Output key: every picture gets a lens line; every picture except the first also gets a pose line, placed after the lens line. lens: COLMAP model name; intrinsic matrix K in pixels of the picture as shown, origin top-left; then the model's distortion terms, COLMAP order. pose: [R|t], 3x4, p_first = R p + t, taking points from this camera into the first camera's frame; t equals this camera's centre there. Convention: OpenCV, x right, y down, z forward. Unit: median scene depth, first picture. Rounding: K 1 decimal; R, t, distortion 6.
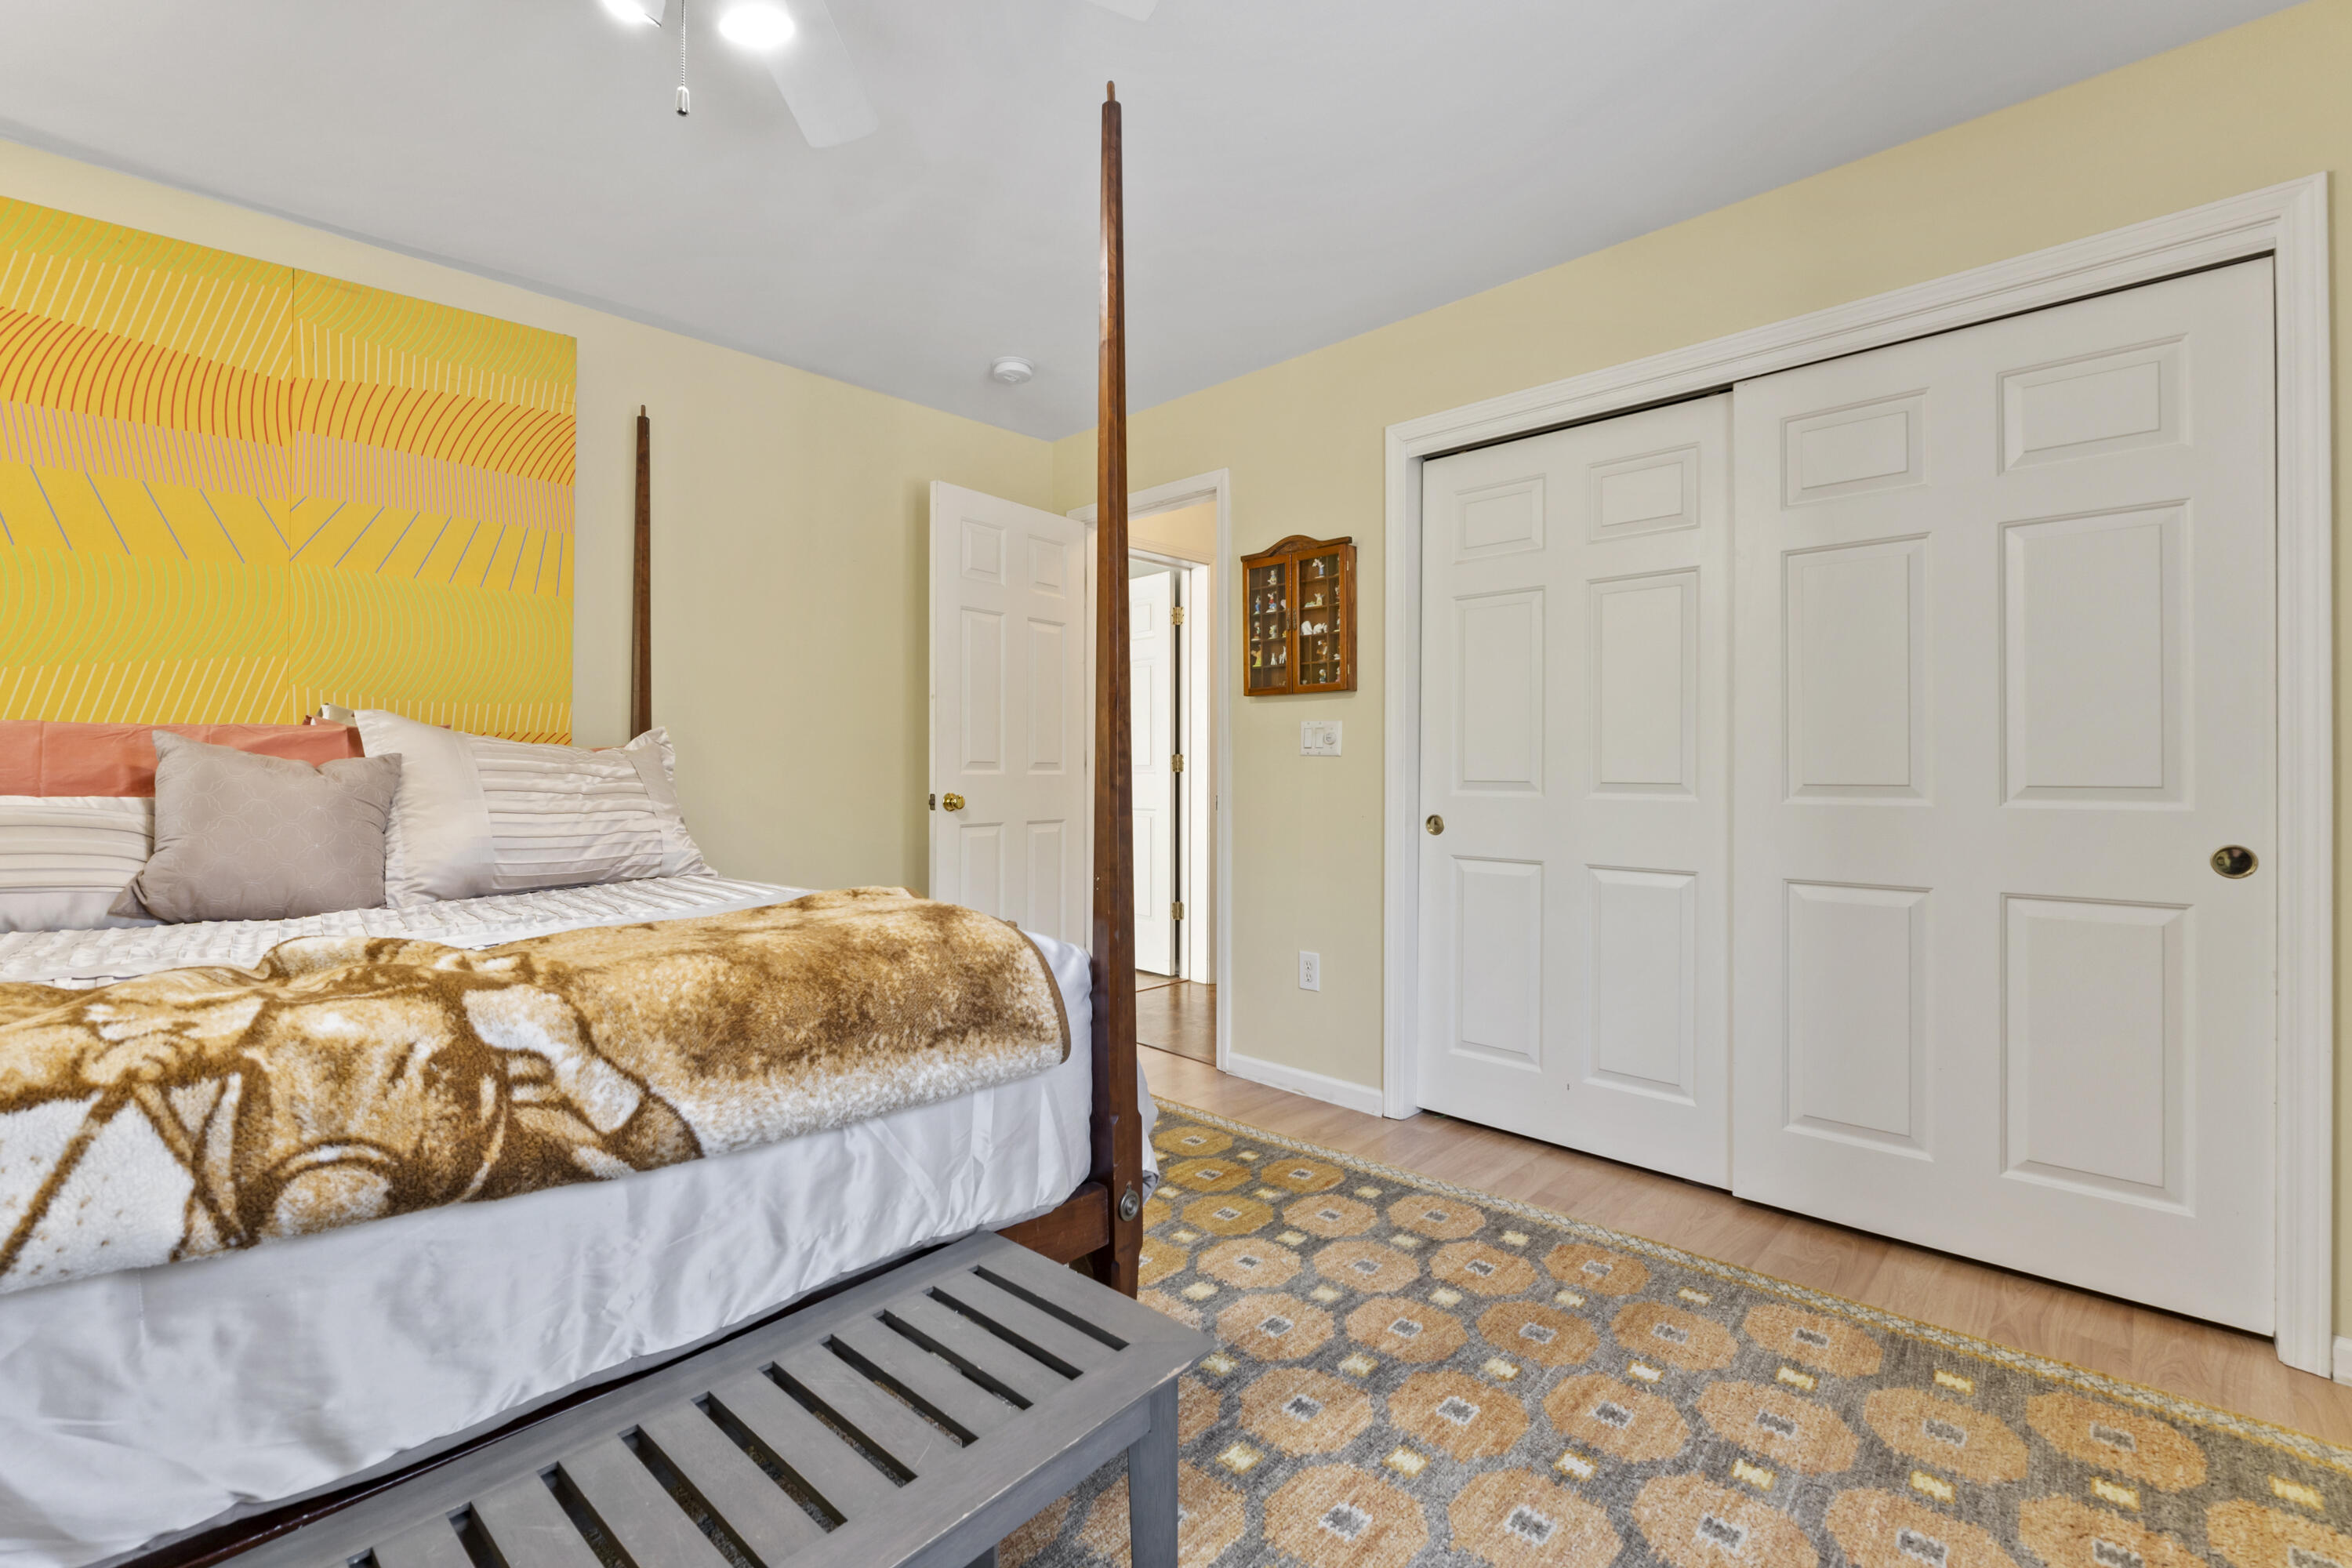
lens RADIAL K [[998.2, 0, 1169.9], [0, 998.2, 779.6], [0, 0, 1]] dist [-0.008698, 0.000288]
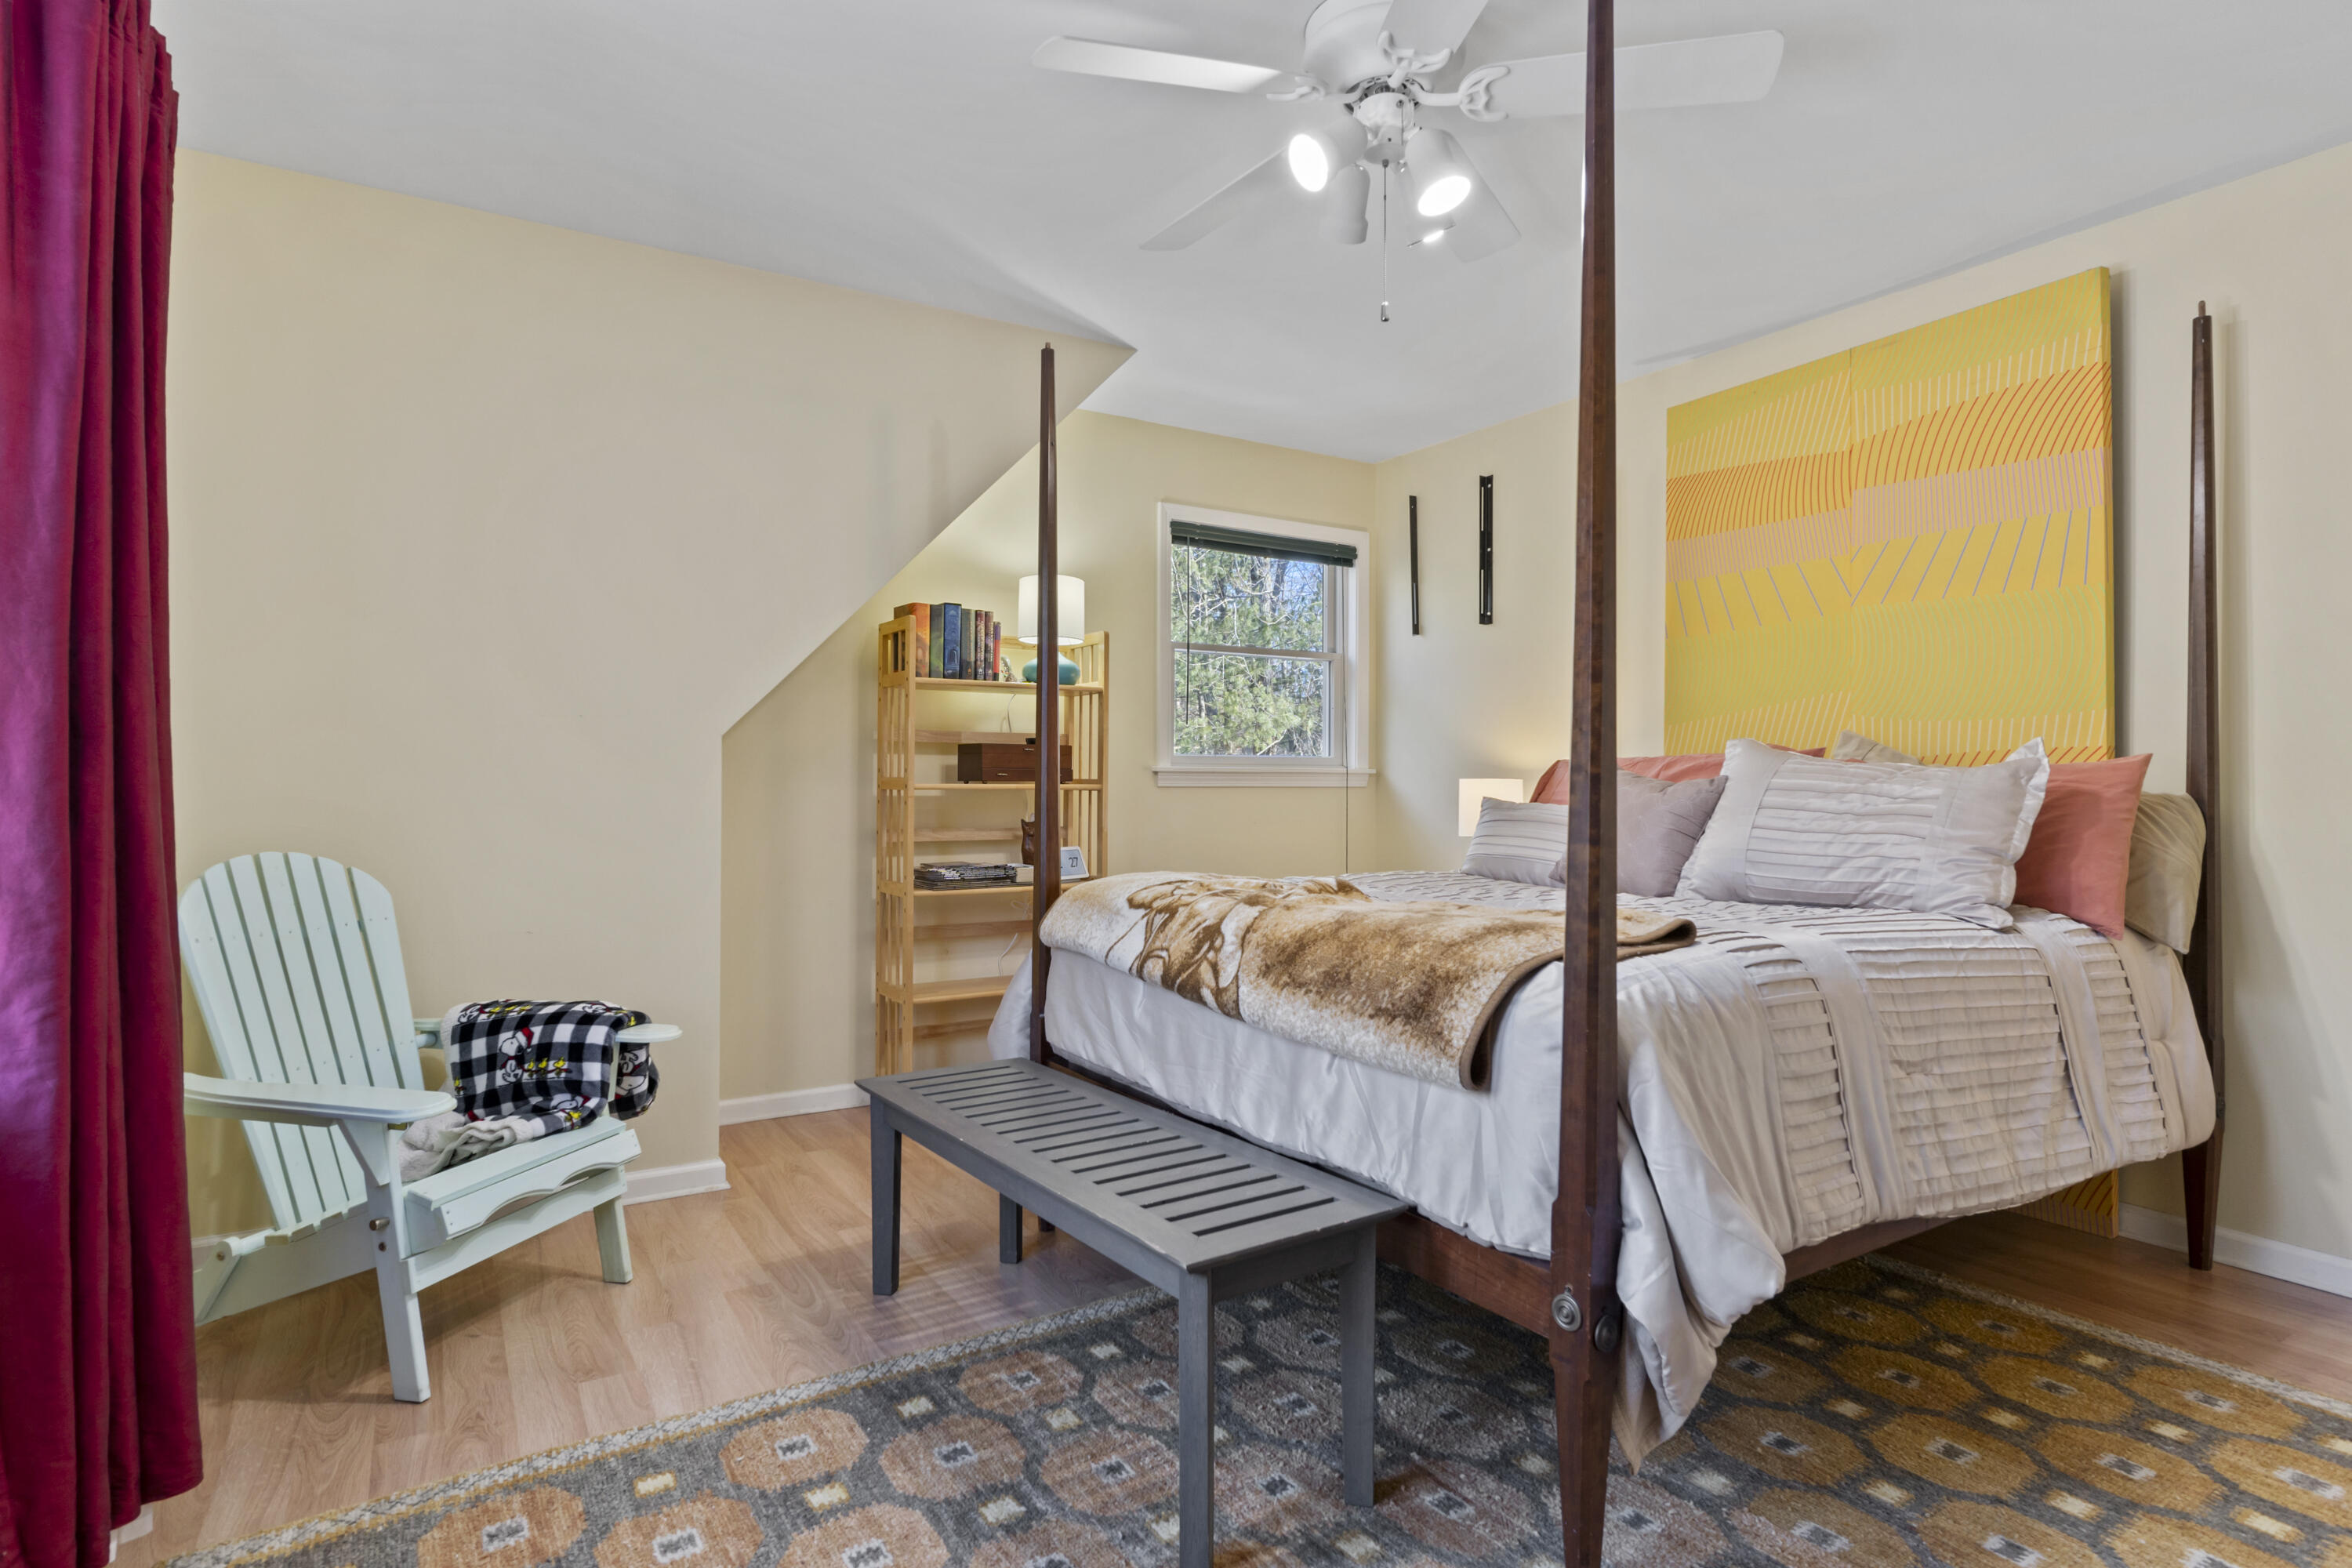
lens RADIAL K [[1186.2, 0, 1153.8], [0, 1186.2, 770.8], [0, 0, 1]] dist [0.002271, -0.000114]
pose [[-0.254431, -0.015220, -0.966971, 0.929003], [-0.011473, 0.999853, -0.012719, -0.007263], [0.967023, 0.007858, -0.254569, 0.844721]]
